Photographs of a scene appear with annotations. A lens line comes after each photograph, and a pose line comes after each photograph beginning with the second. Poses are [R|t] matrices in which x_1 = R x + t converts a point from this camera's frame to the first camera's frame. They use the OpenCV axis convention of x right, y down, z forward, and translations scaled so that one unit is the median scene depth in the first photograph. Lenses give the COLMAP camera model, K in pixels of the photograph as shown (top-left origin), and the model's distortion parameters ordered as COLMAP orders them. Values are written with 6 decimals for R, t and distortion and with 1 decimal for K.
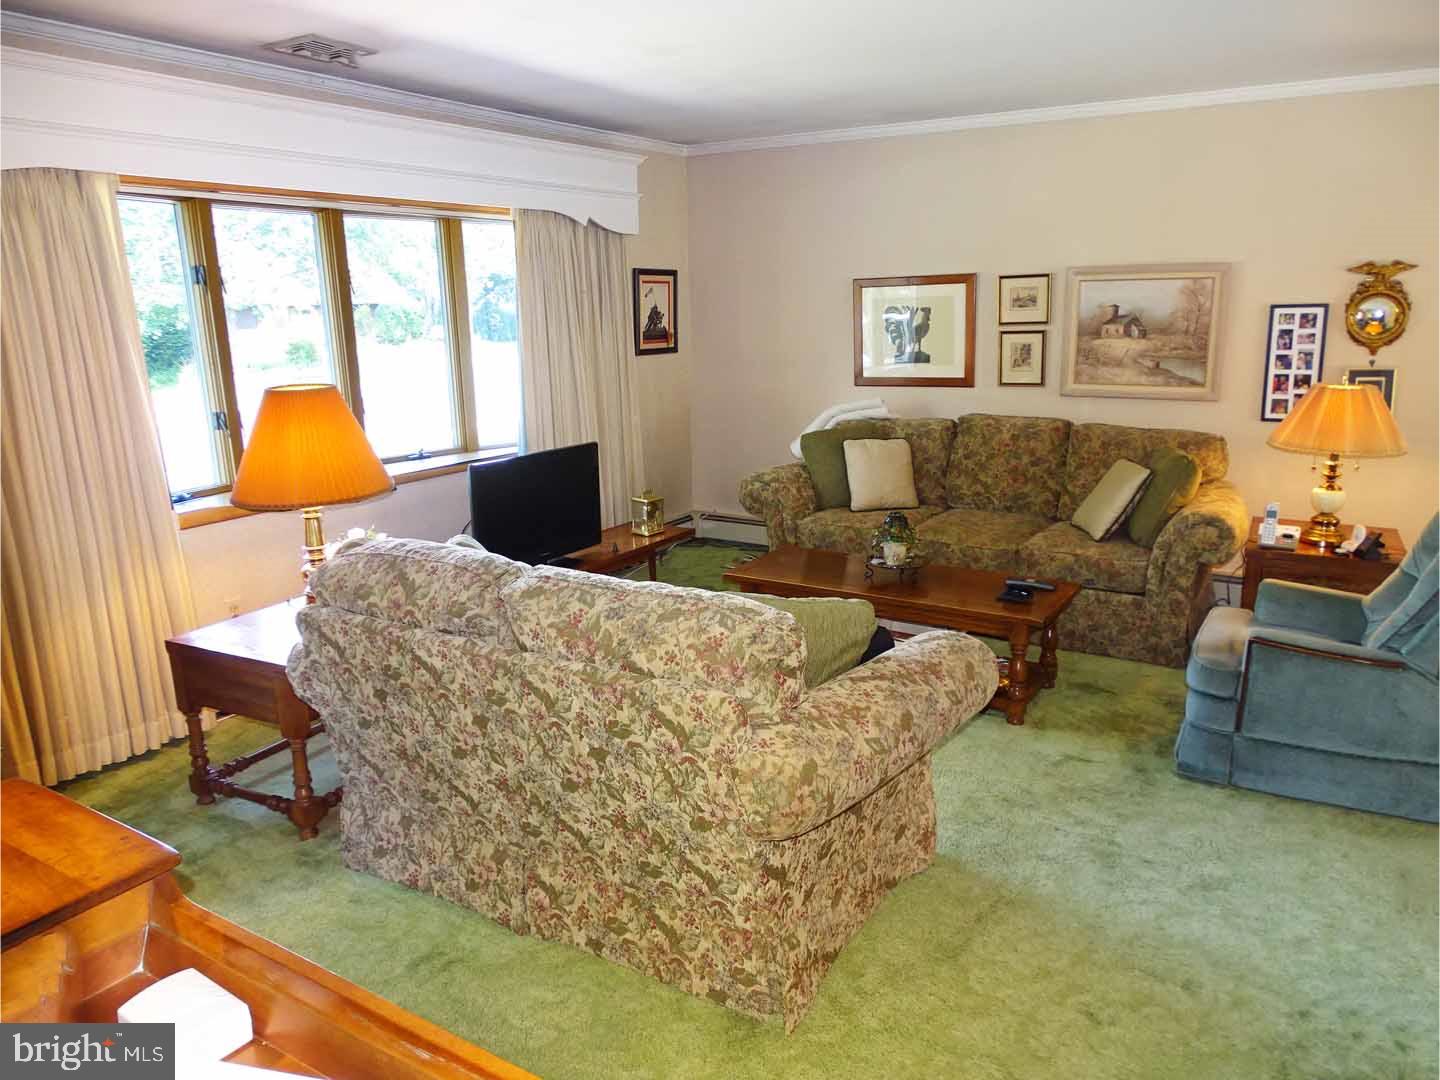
lens RADIAL K [[1020.5, 0, 724.0], [0, 1020.5, 535.0], [0, 0, 1]] dist [-0.003751, 0.003031]
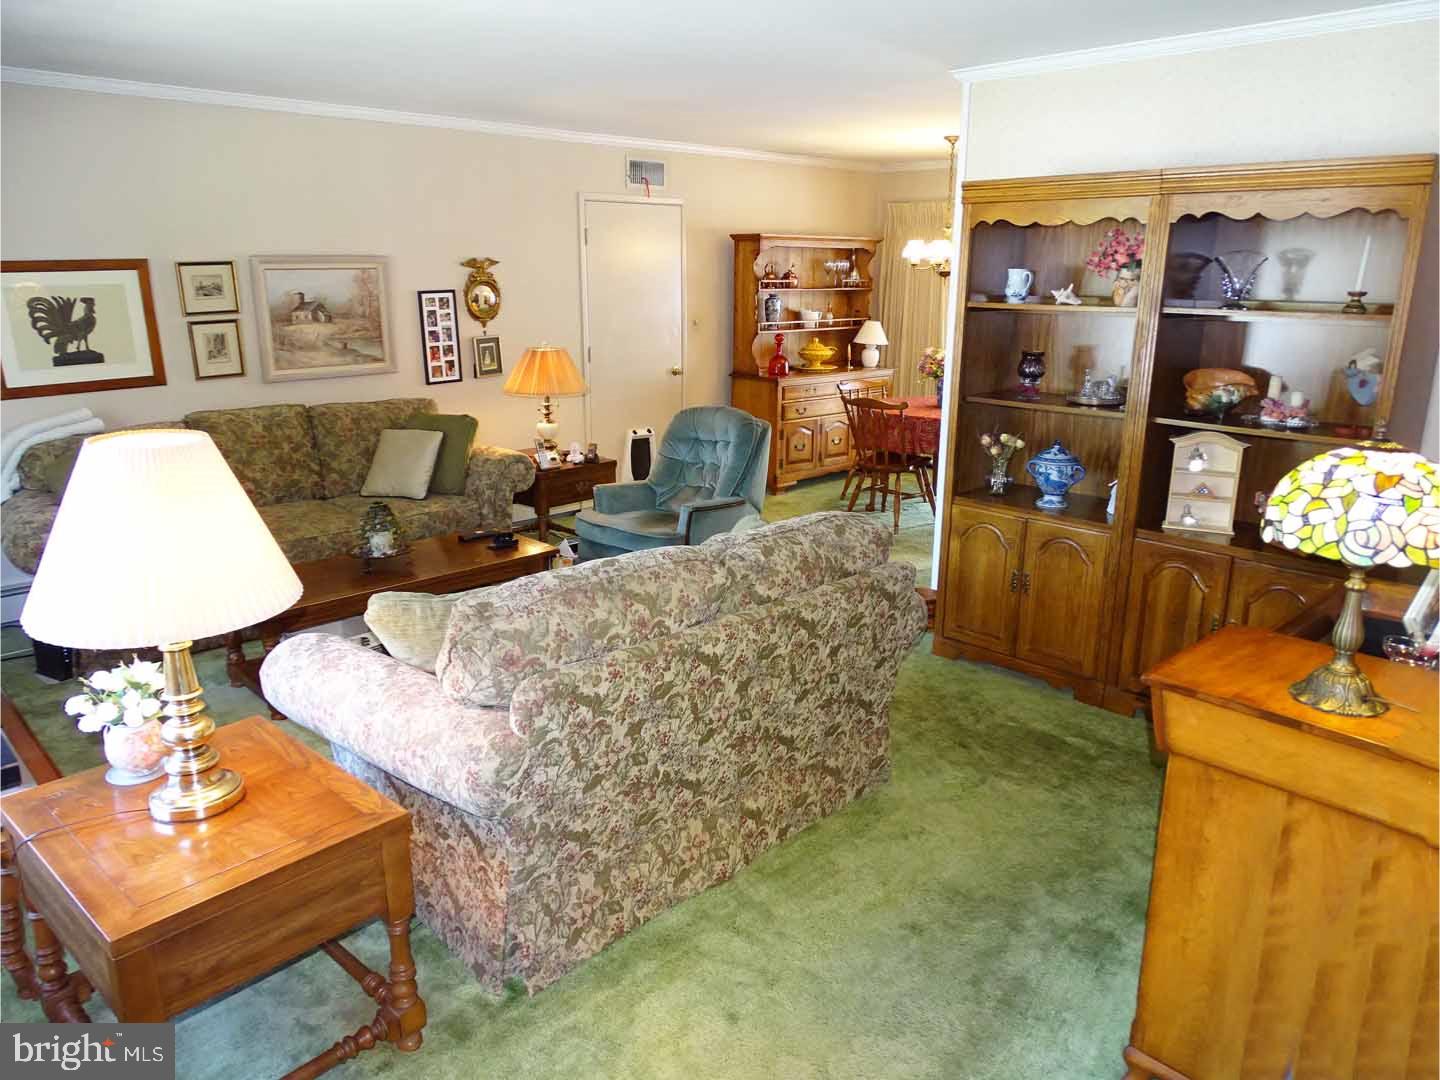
lens RADIAL K [[1020.5, 0, 721.0], [0, 1020.5, 546.7], [0, 0, 1]] dist [-0.003751, 0.003031]
pose [[0.245129, -0.244995, 0.938024, -0.579659], [0.217788, 0.956730, 0.192967, -0.082792], [-0.944712, 0.156988, 0.287880, 0.325448]]
